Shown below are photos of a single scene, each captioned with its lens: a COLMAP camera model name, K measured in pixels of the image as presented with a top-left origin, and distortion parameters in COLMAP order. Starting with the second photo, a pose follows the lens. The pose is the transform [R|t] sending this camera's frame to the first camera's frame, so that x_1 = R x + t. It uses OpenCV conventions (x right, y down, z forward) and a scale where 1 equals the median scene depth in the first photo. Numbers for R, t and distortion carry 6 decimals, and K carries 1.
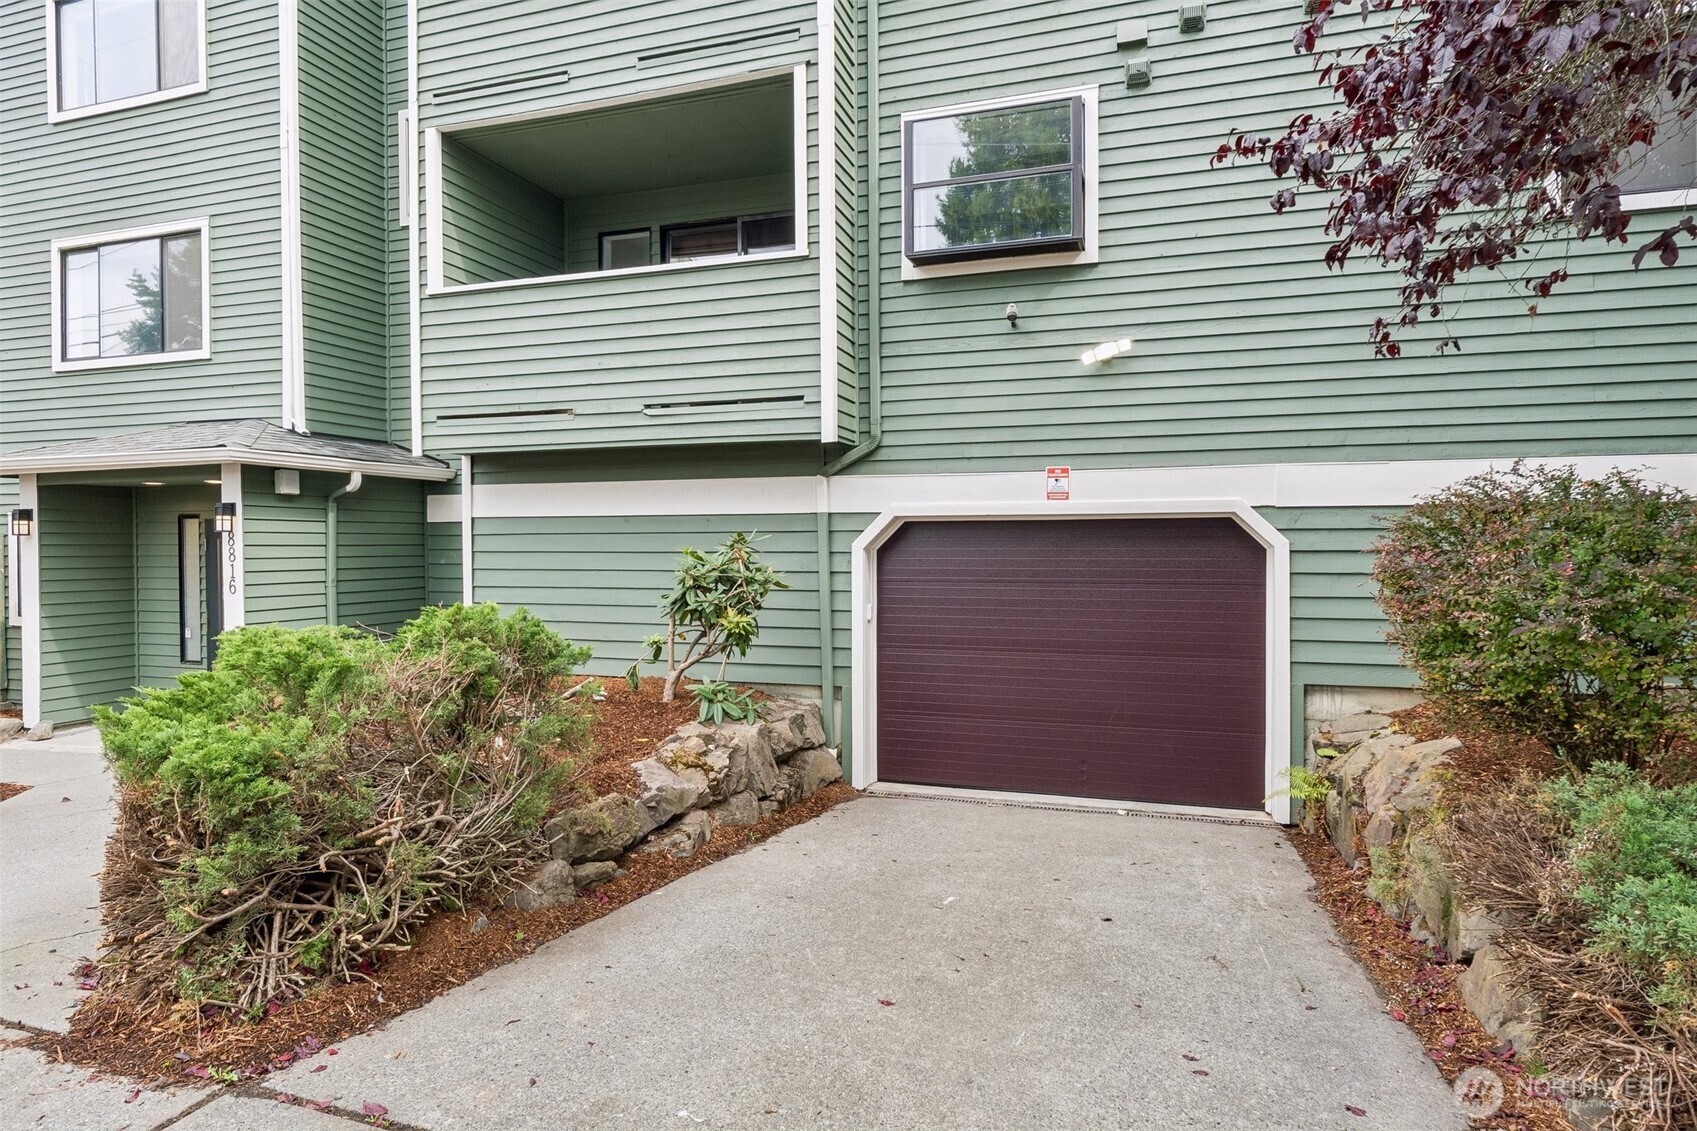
lens RADIAL K [[974.4, 0, 849.8], [0, 974.4, 565.9], [0, 0, 1]] dist [-0.009273, 0.000954]
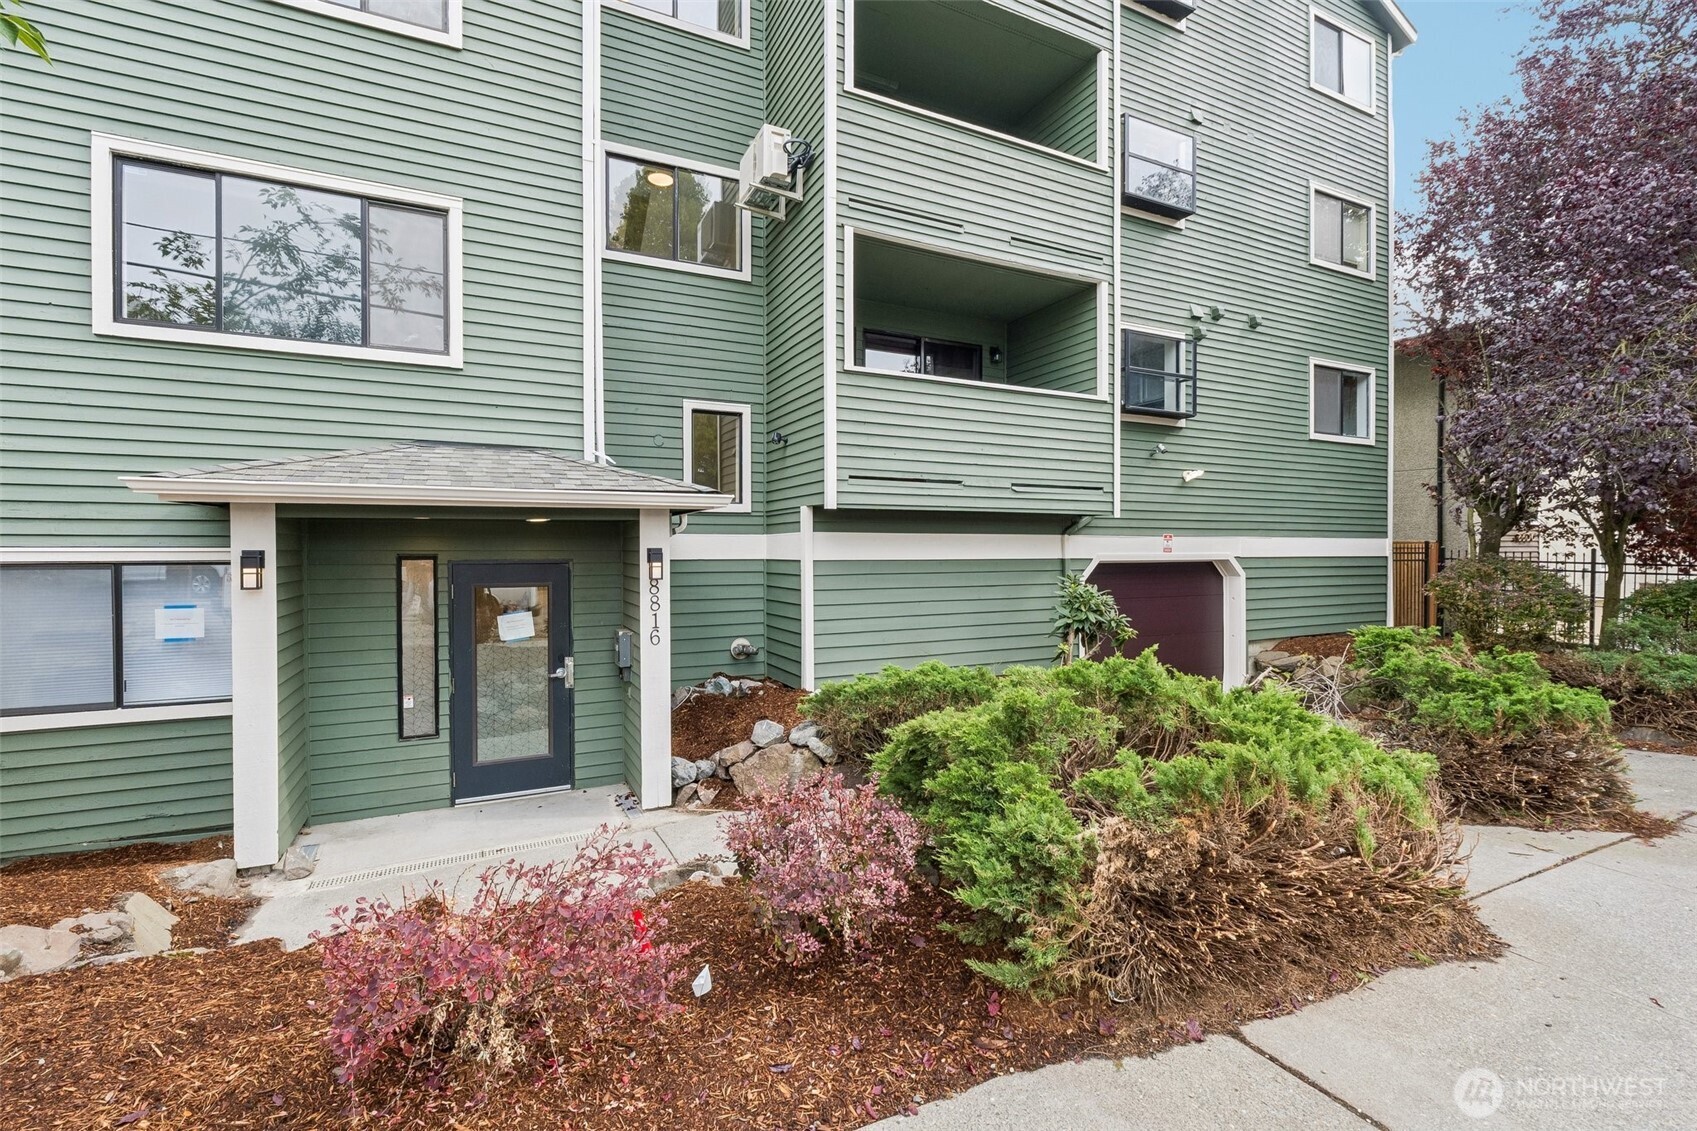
lens RADIAL K [[768.6, 0, 842.5], [0, 768.6, 560.1], [0, 0, 1]] dist [-0.002953, -0.002464]
pose [[0.699633, -0.009967, 0.714432, -1.094082], [0.014012, 0.999902, 0.000229, -0.053631], [-0.714365, 0.009850, 0.699704, 0.368210]]
